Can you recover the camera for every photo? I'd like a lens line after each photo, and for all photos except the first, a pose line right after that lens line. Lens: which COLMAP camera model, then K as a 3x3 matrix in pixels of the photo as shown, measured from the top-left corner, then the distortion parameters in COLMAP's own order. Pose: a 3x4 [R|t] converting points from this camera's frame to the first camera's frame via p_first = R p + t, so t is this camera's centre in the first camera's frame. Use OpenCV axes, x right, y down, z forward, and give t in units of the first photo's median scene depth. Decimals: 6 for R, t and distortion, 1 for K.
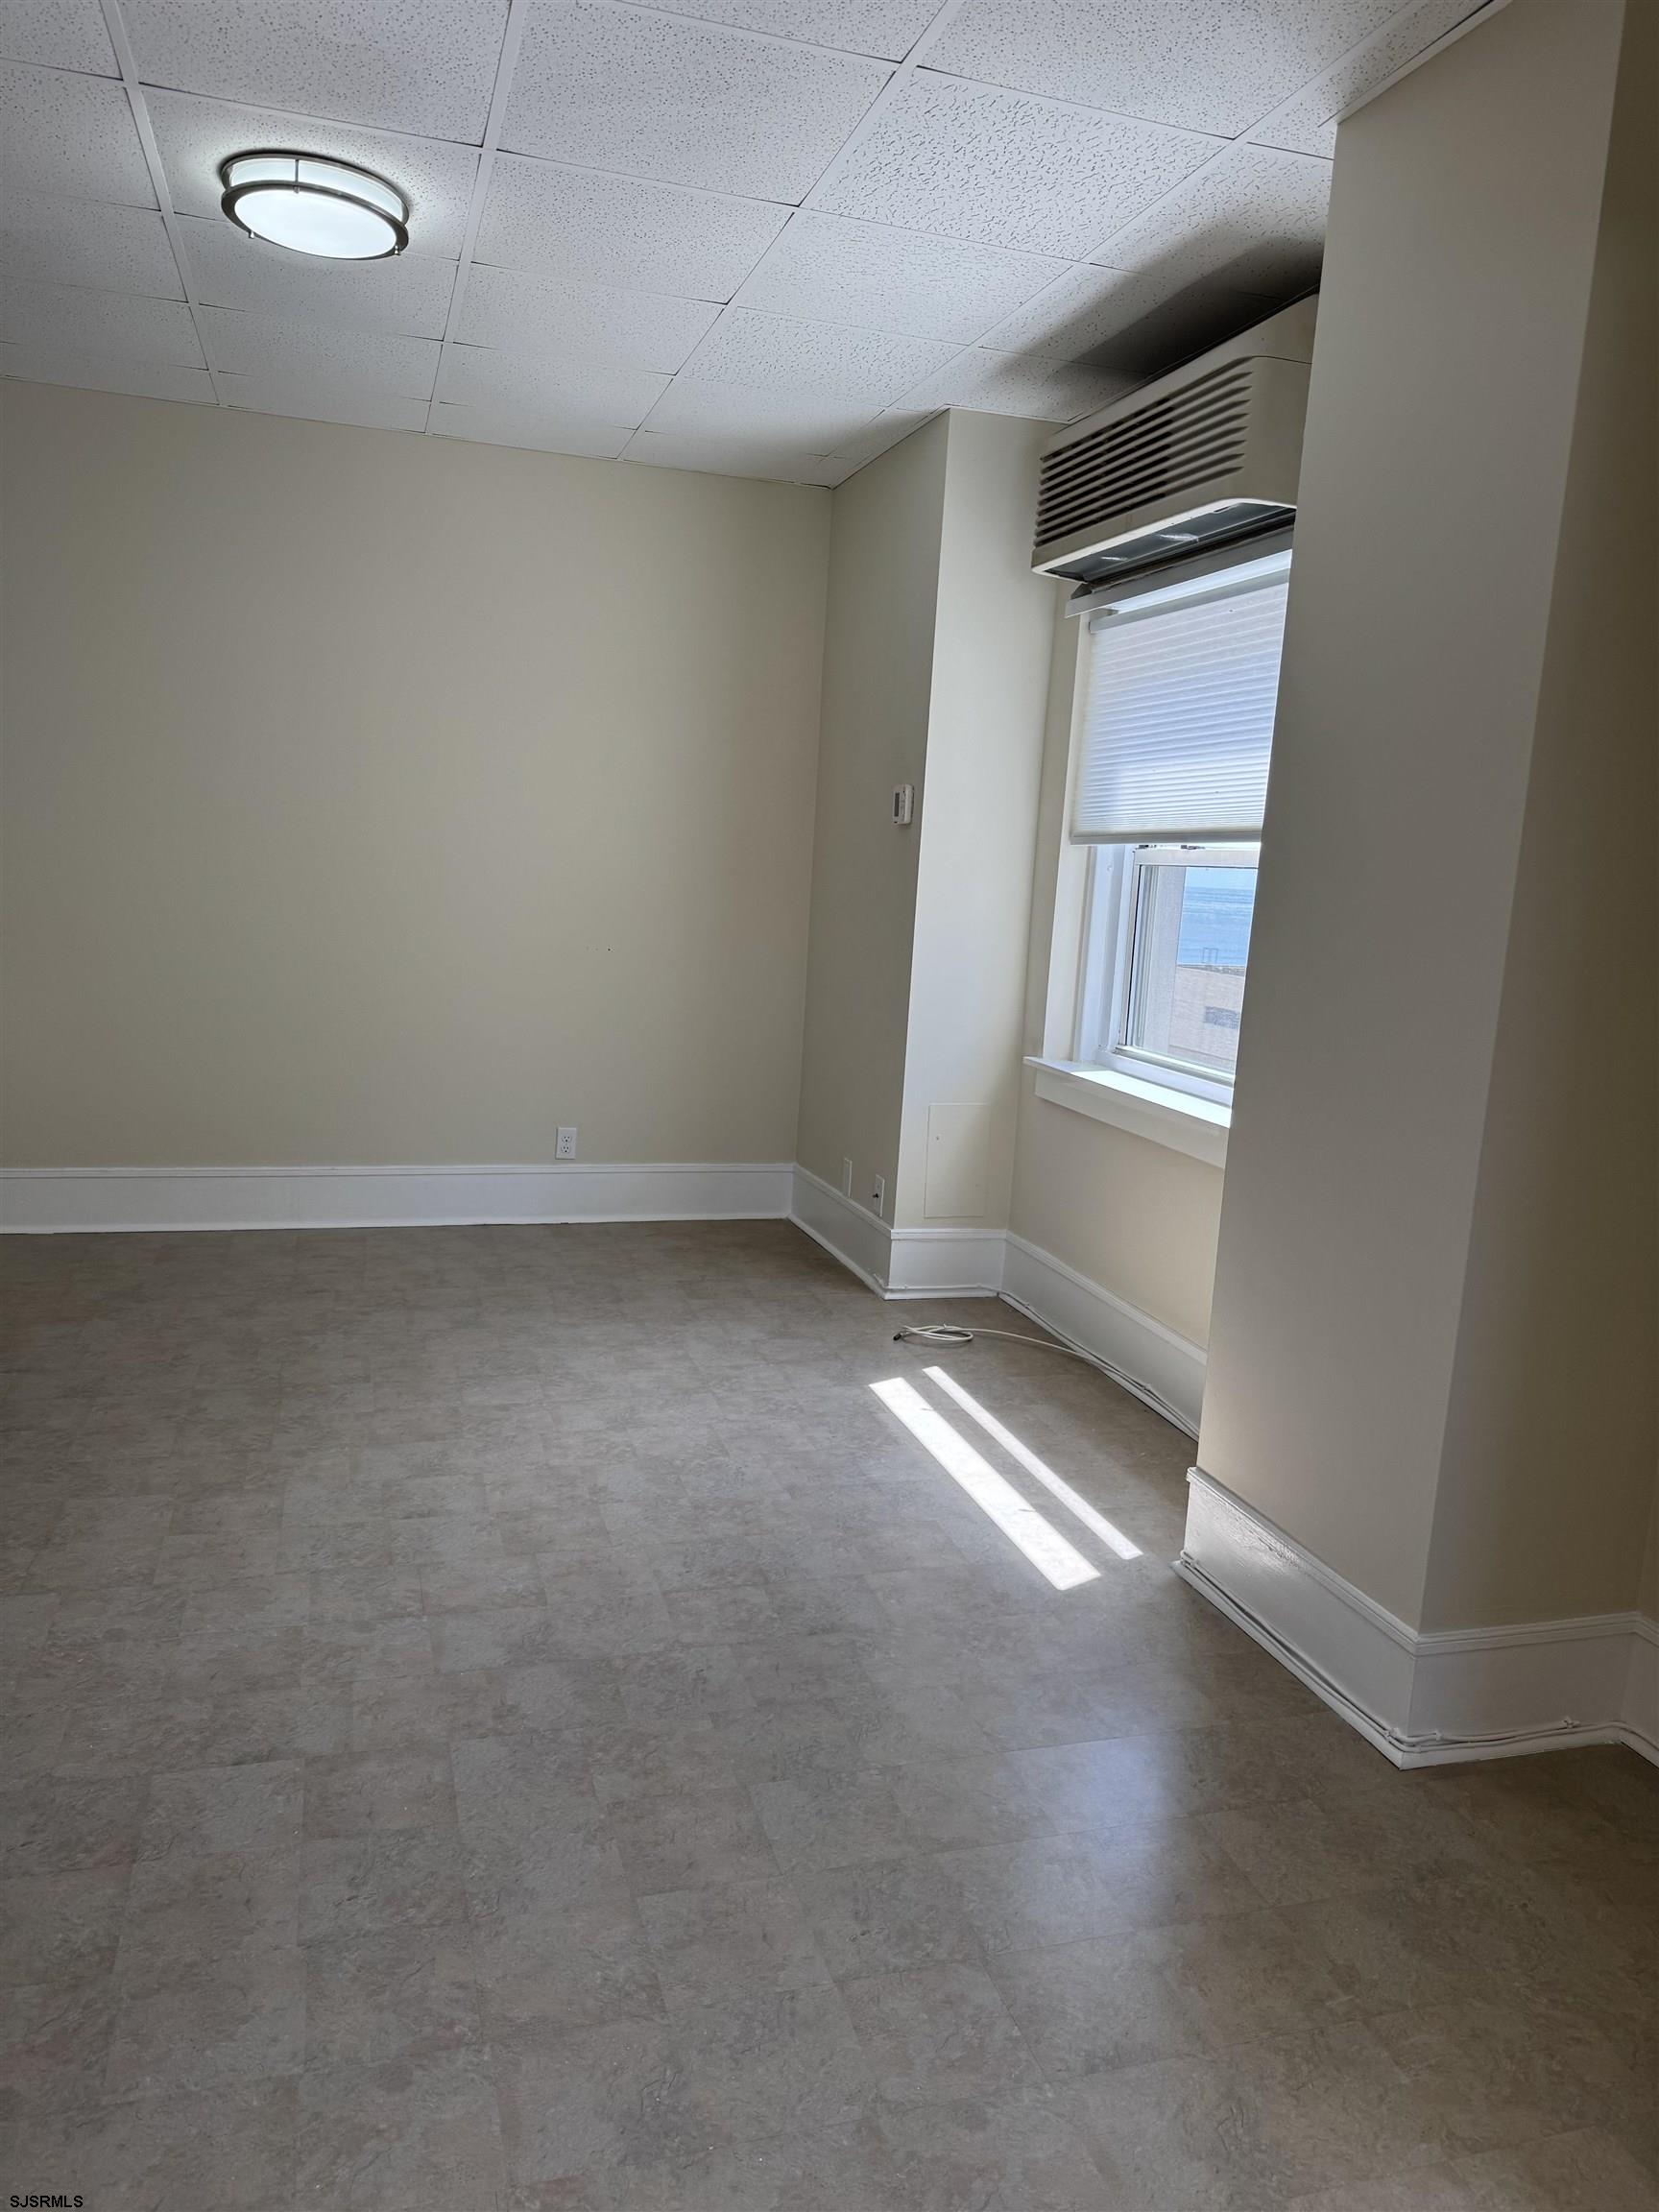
lens RADIAL K [[1547.4, 0, 808.9], [0, 1547.4, 1142.0], [0, 0, 1]] dist [0.000106, -0.007082]
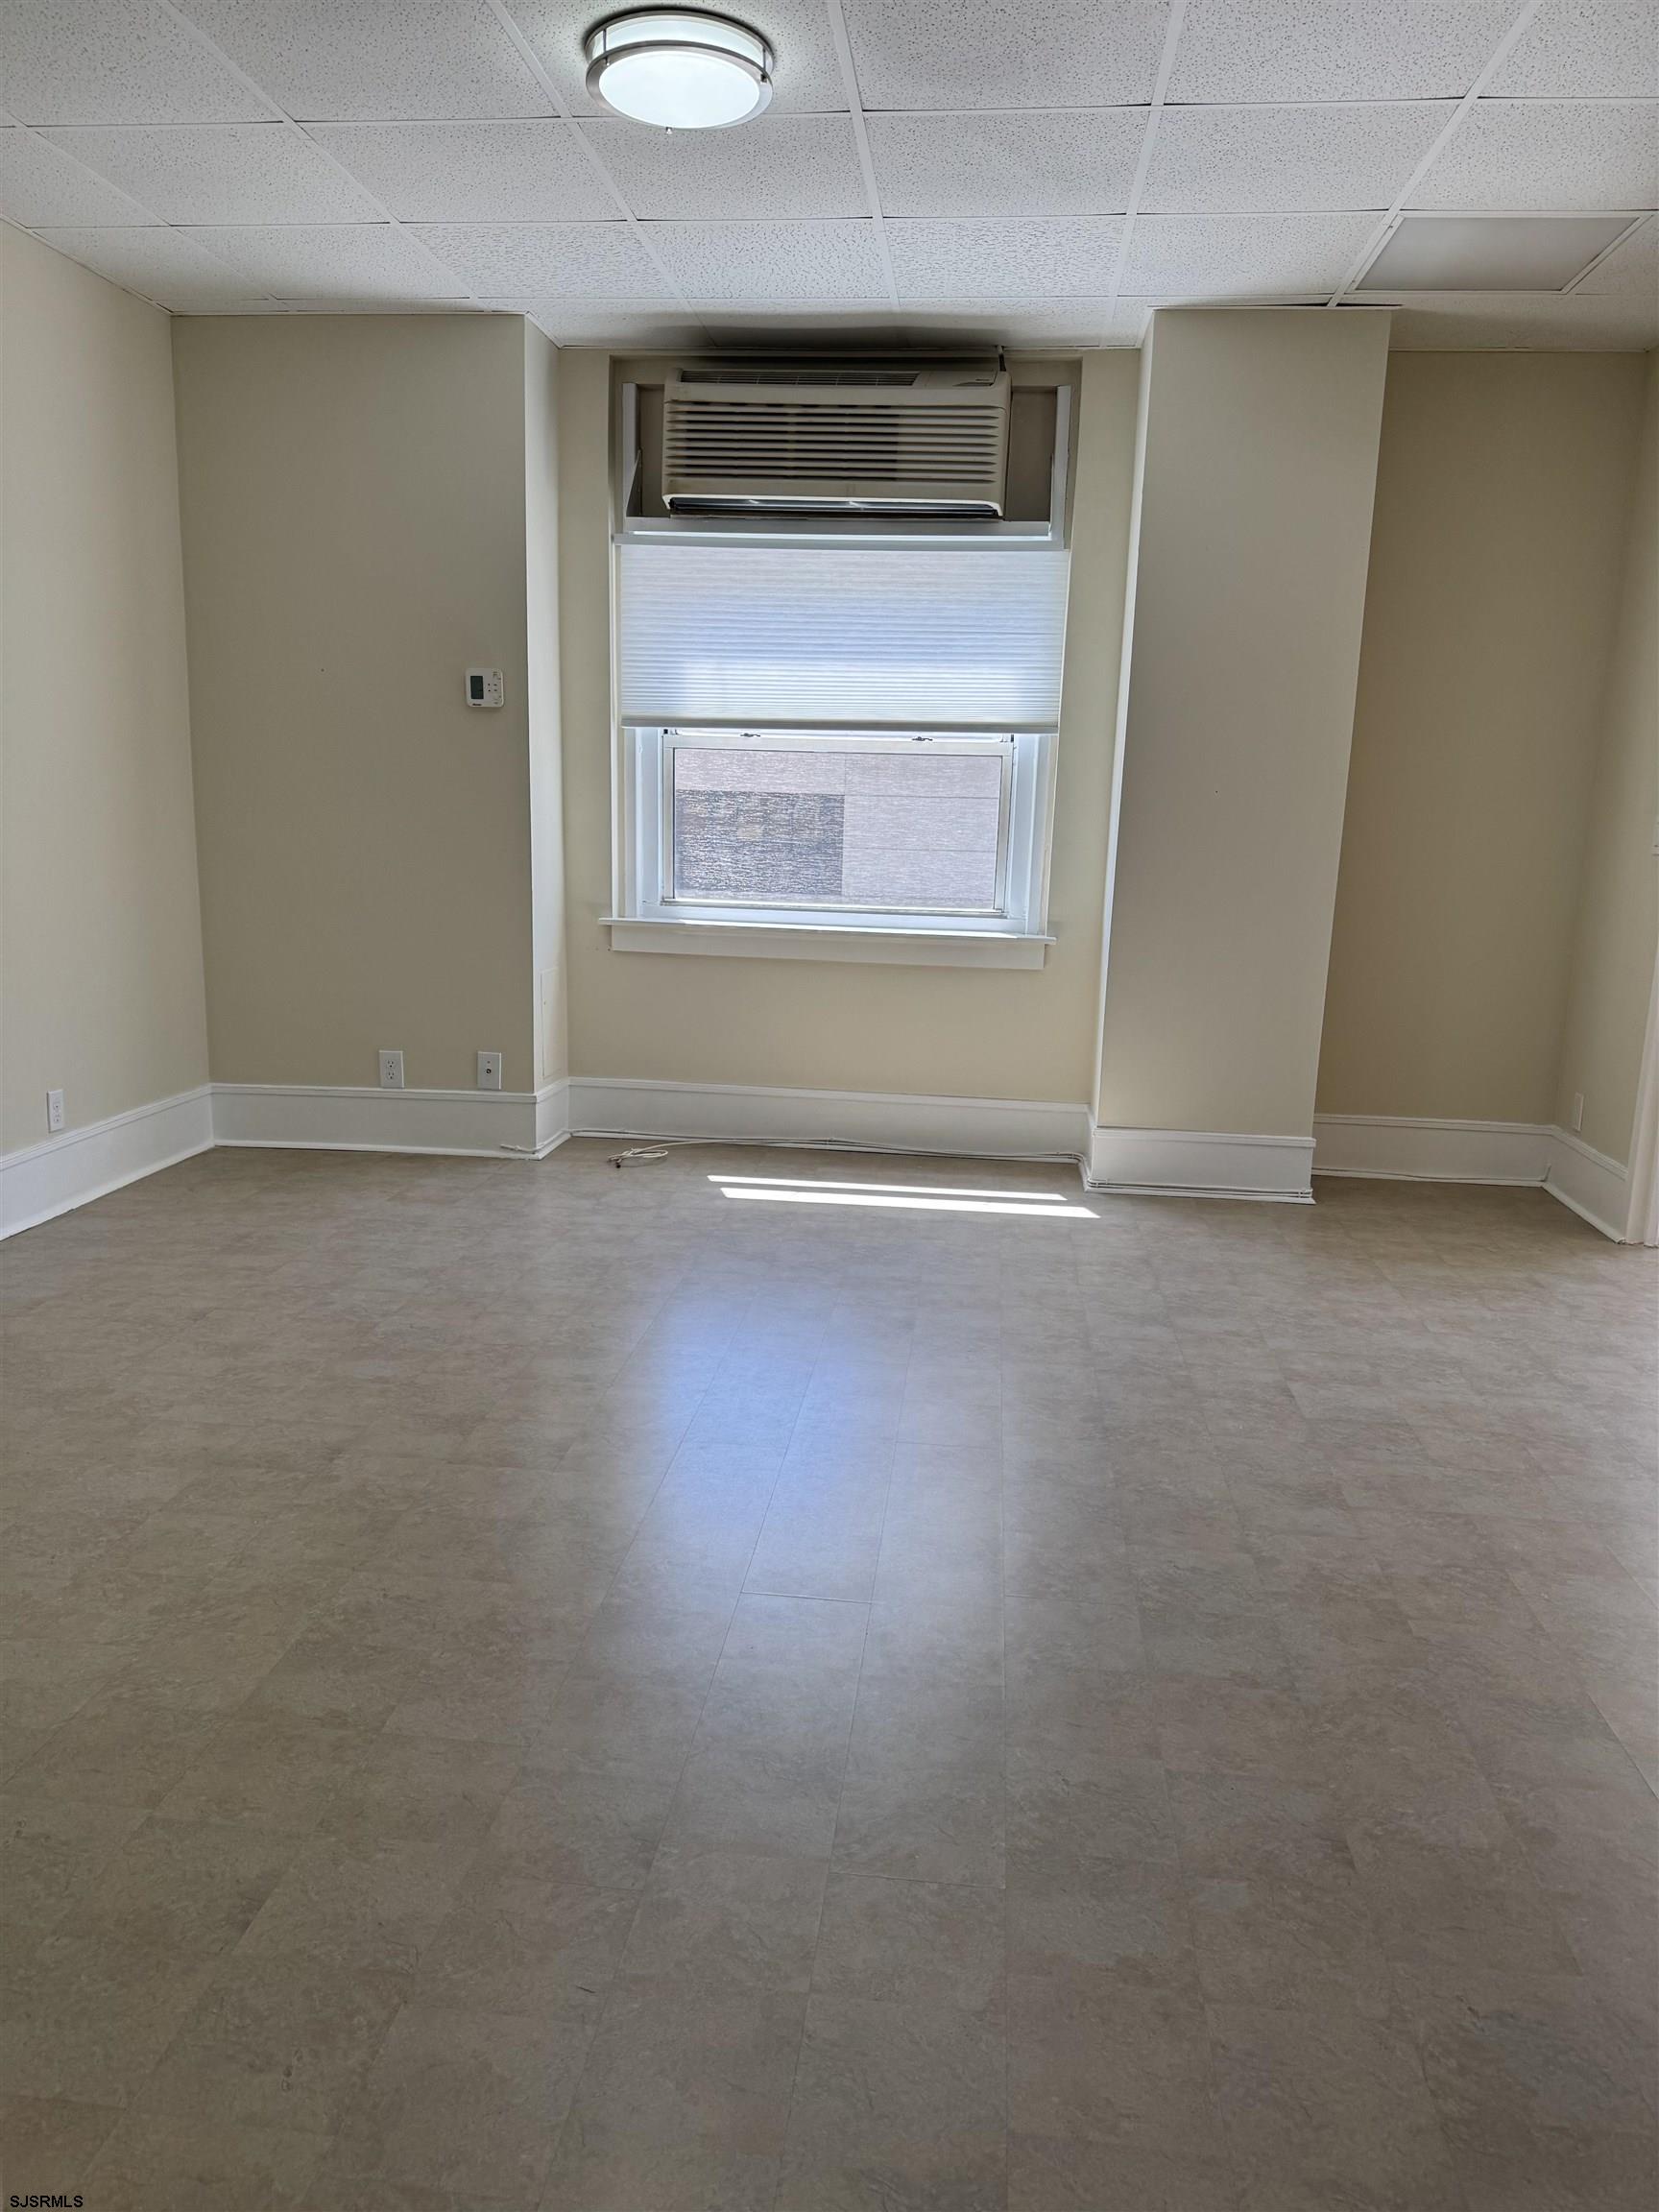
lens RADIAL K [[1592.8, 0, 829.5], [0, 1592.8, 1106.0], [0, 0, 1]] dist [0.054167, -0.044608]
pose [[0.384940, -0.214591, 0.897648, -1.284463], [0.165639, 0.972866, 0.161542, -0.119544], [-0.907957, 0.086502, 0.410040, 0.540604]]
